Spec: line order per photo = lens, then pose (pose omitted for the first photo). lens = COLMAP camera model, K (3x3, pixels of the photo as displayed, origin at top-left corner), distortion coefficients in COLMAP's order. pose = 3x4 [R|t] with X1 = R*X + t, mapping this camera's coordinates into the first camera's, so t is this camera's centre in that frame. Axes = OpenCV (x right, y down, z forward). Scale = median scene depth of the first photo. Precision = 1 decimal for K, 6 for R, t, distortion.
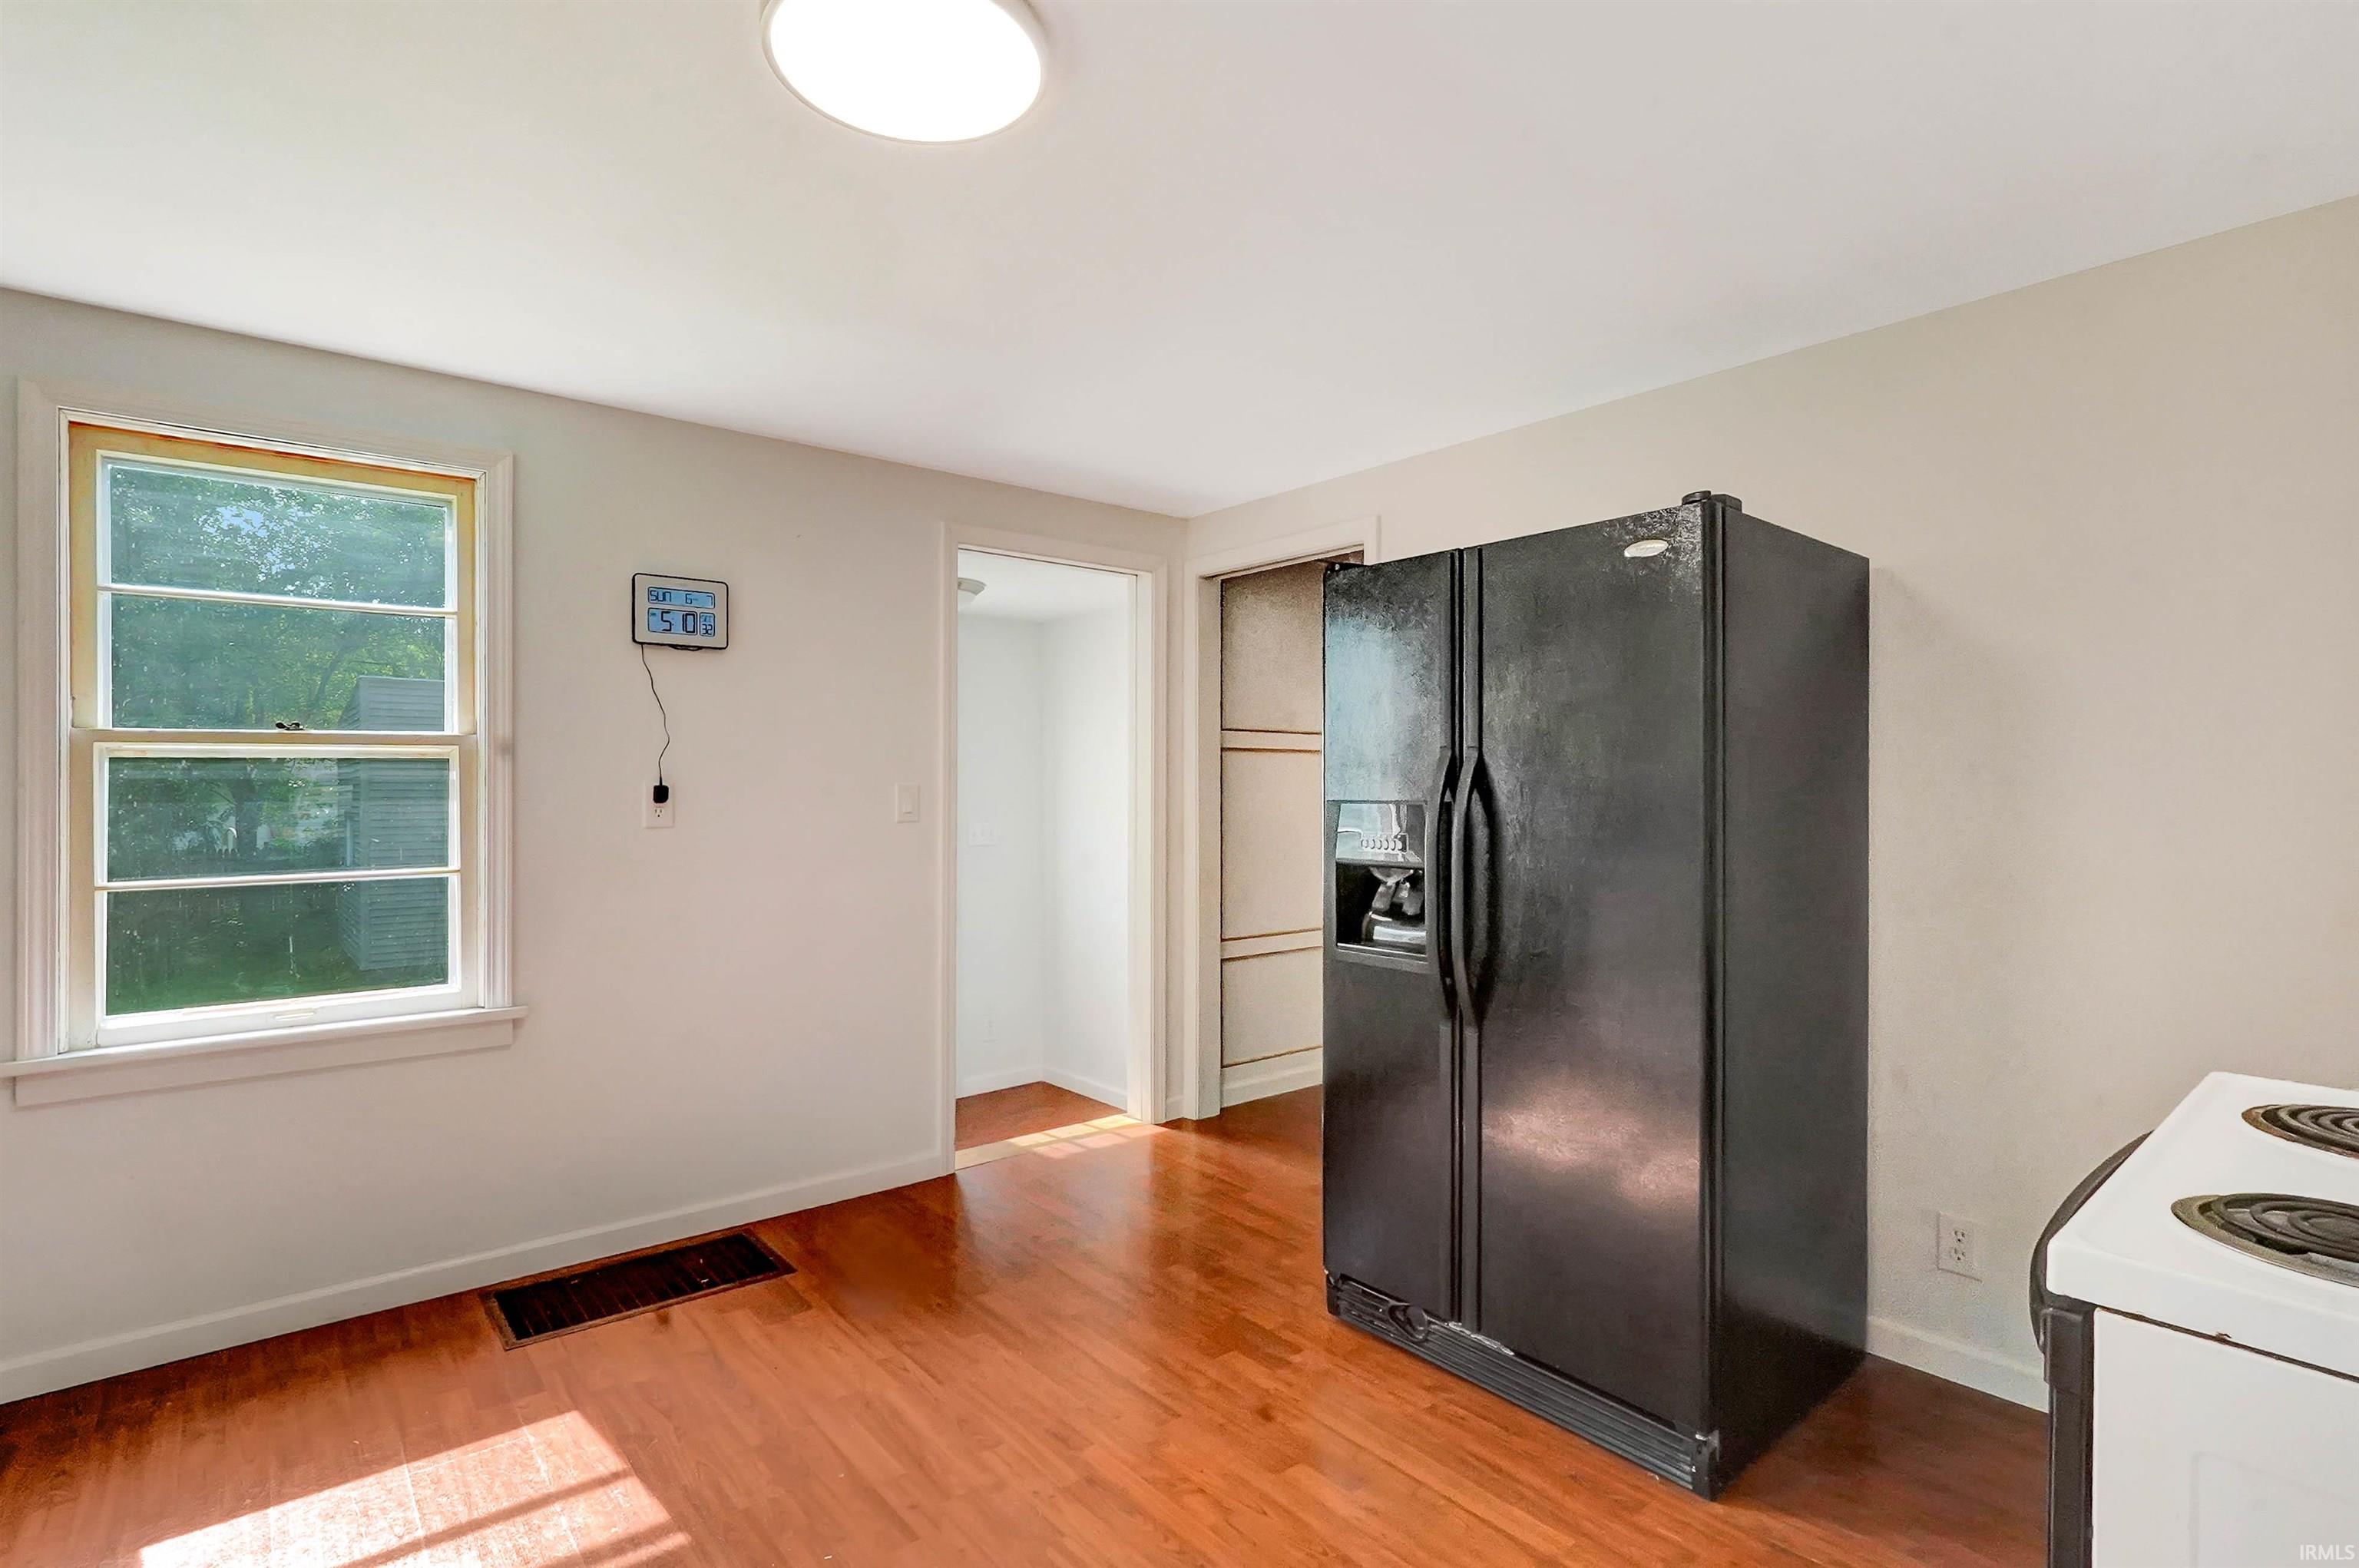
lens RADIAL K [[1144.8, 0, 1177.6], [0, 1144.8, 793.0], [0, 0, 1]] dist [-0.021334, 0.011385]
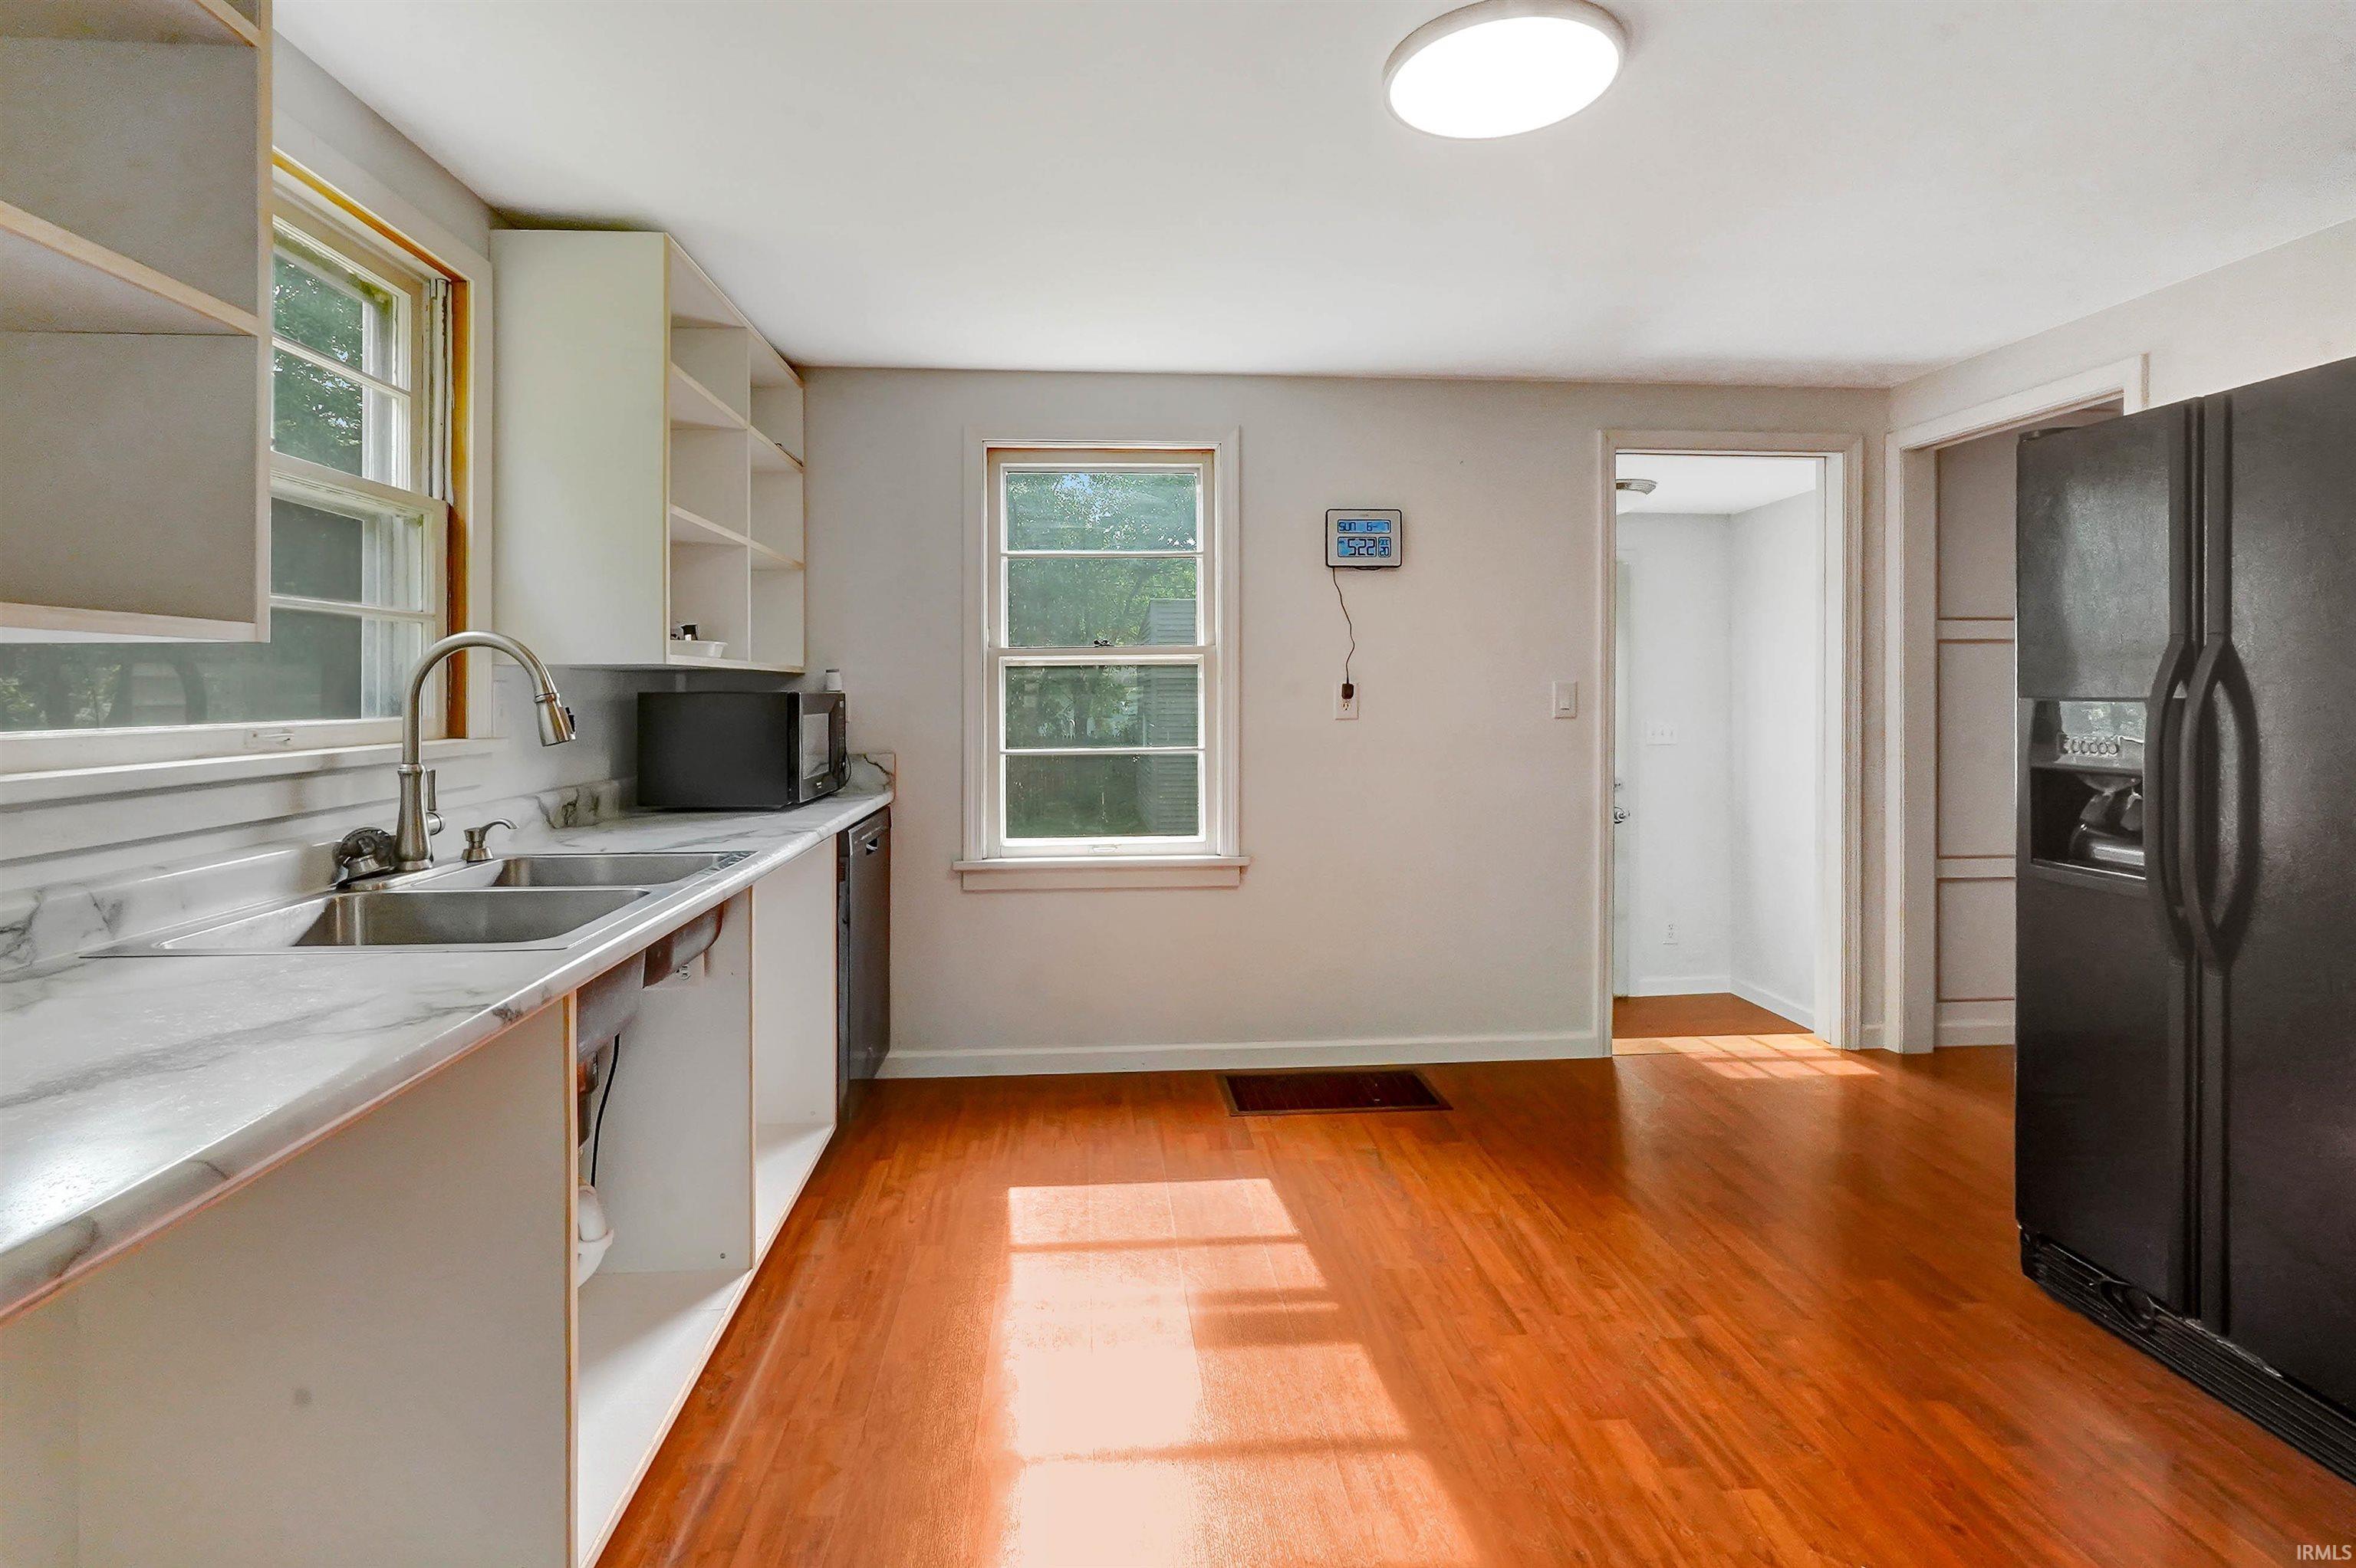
lens RADIAL K [[1133.1, 0, 1165.1], [0, 1133.1, 702.3], [0, 0, 1]] dist [0.000693, 0.000315]
pose [[0.817963, 0.005623, -0.575243, 0.090938], [-0.000770, 0.999962, 0.008679, 0.002864], [0.575270, -0.006656, 0.817936, -0.104456]]
